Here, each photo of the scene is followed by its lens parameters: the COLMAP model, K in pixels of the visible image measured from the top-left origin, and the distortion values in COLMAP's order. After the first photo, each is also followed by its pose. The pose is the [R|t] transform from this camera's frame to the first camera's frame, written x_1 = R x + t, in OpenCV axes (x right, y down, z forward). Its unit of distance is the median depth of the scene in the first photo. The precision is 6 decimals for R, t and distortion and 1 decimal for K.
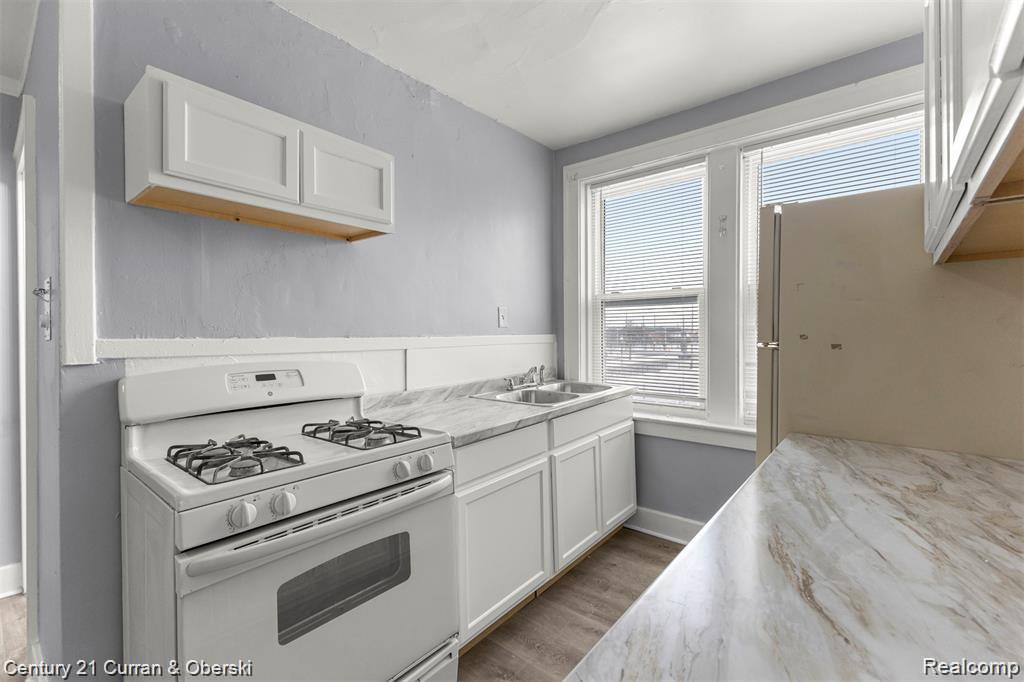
lens RADIAL K [[444.6, 0, 509.8], [0, 444.6, 332.4], [0, 0, 1]] dist [0.006803, -0.001150]
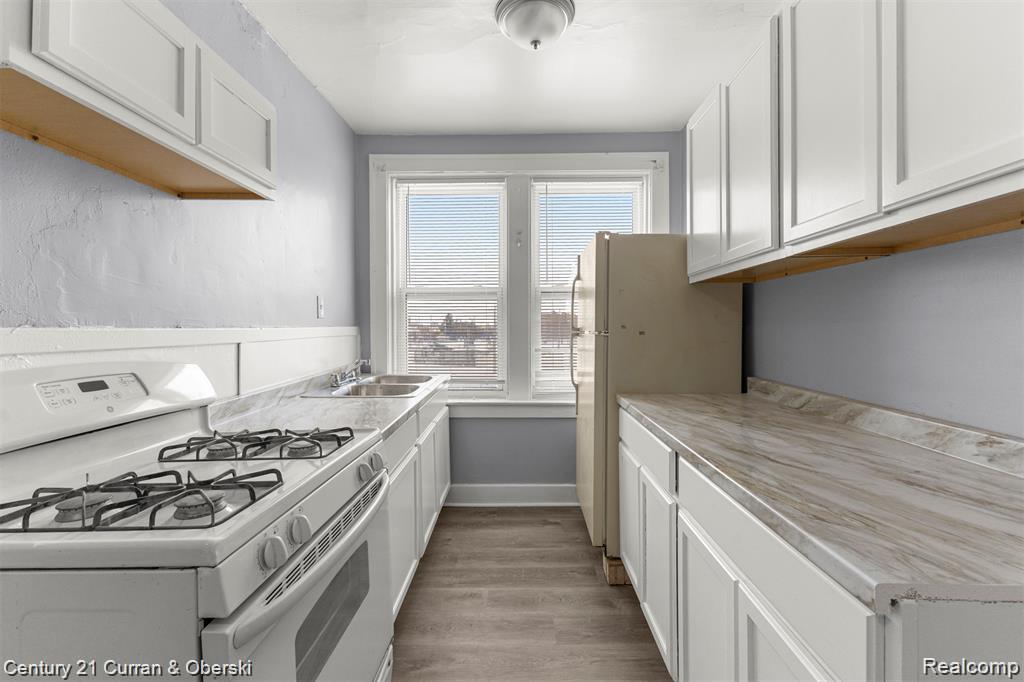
lens RADIAL K [[444.6, 0, 516.8], [0, 444.6, 326.5], [0, 0, 1]] dist [0.006803, -0.001150]
pose [[0.779100, 0.004507, 0.626883, -0.347165], [-0.003349, 0.999990, -0.003028, 0.008611], [-0.626890, 0.000260, 0.779107, 0.061196]]
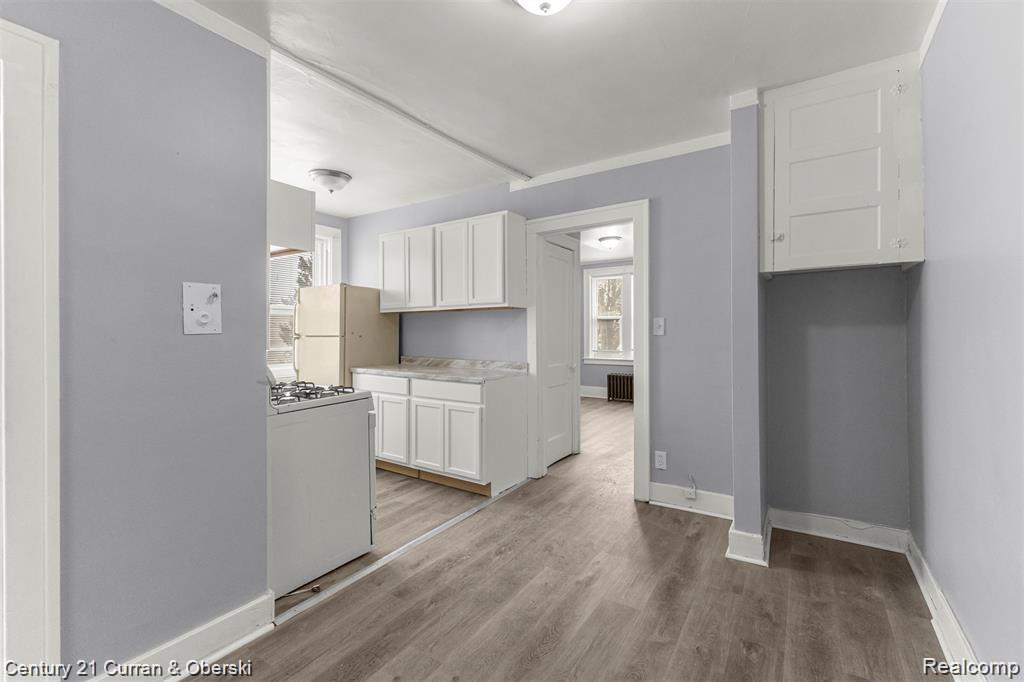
lens RADIAL K [[444.6, 0, 512.8], [0, 444.6, 335.9], [0, 0, 1]] dist [0.006803, -0.001150]
pose [[-0.093046, 0.004578, 0.995651, -1.476409], [-0.002828, 0.999984, -0.004862, 0.023362], [-0.995658, -0.003268, -0.093032, 0.162190]]
